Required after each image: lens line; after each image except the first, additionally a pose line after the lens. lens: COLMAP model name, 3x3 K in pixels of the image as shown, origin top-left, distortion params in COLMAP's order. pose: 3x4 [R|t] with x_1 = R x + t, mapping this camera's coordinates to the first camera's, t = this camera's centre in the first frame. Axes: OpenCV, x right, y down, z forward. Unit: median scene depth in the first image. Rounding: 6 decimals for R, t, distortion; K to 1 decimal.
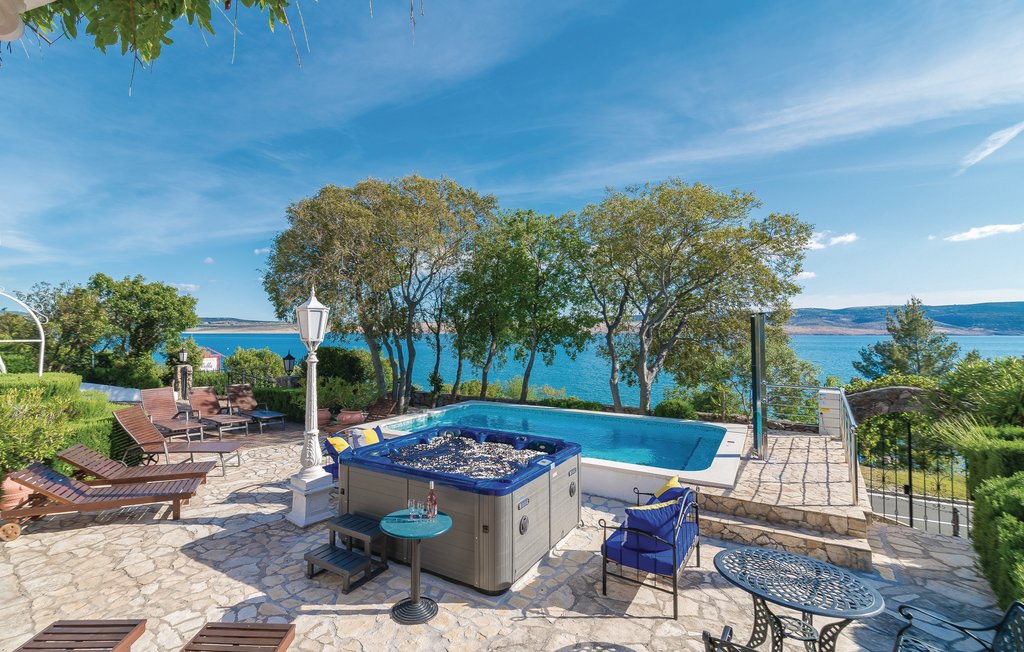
lens RADIAL K [[478.7, 0, 512.0], [0, 478.7, 326.0], [0, 0, 1]] dist [0.001926, 0.000228]
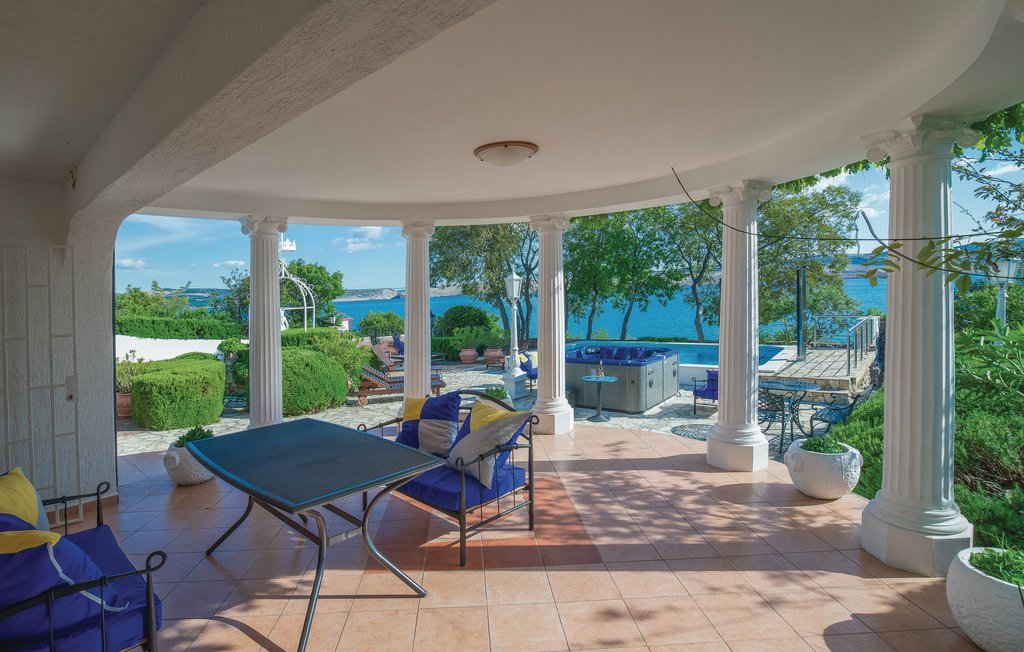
lens RADIAL K [[474.4, 0, 473.0], [0, 474.4, 335.8], [0, 0, 1]] dist [-0.000446, -0.000190]
pose [[0.972838, -0.026816, -0.229927, -0.089360], [0.051221, 0.993583, 0.100839, -0.007087], [0.225747, -0.109877, 0.967970, -0.398878]]
